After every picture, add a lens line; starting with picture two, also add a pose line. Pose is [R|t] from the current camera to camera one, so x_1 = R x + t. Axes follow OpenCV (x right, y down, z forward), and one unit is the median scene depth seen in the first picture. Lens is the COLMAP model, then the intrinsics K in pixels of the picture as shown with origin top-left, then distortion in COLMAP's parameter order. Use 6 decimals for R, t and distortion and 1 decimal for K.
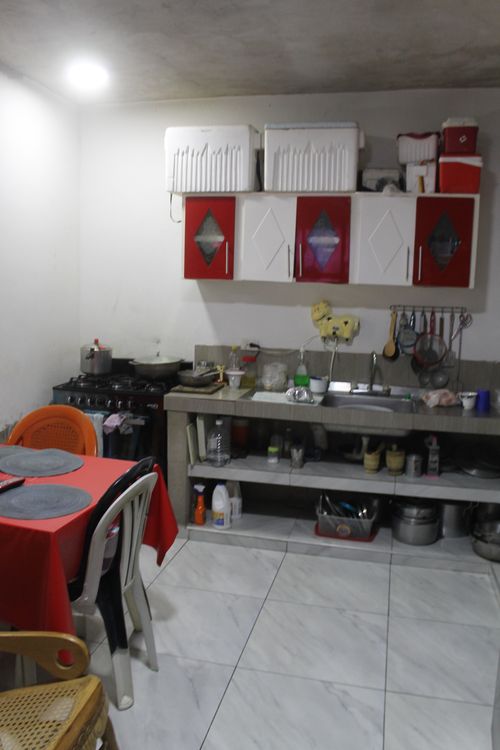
lens RADIAL K [[639.8, 0, 251.4], [0, 639.8, 375.2], [0, 0, 1]] dist [-0.167242, 0.152634]
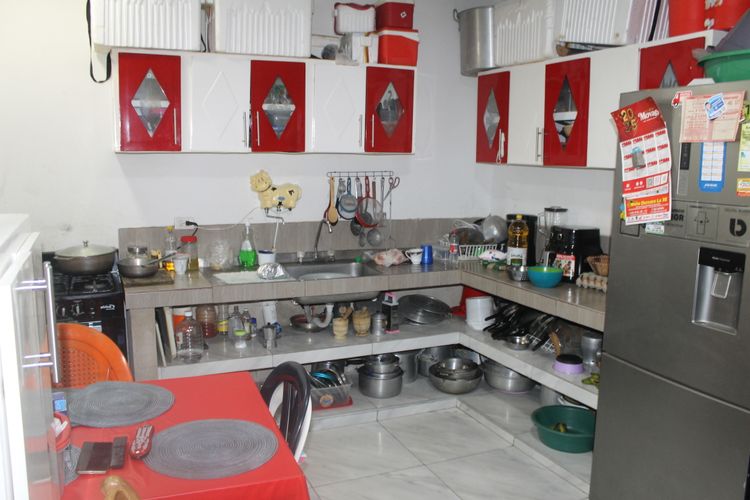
lens RADIAL K [[639.8, 0, 379.2], [0, 639.8, 253.1], [0, 0, 1]] dist [-0.167242, 0.152634]
pose [[0.791583, -0.111596, 0.600785, -0.363273], [0.093118, 0.993729, 0.061896, -0.039510], [-0.603925, 0.006948, 0.797011, 0.151849]]
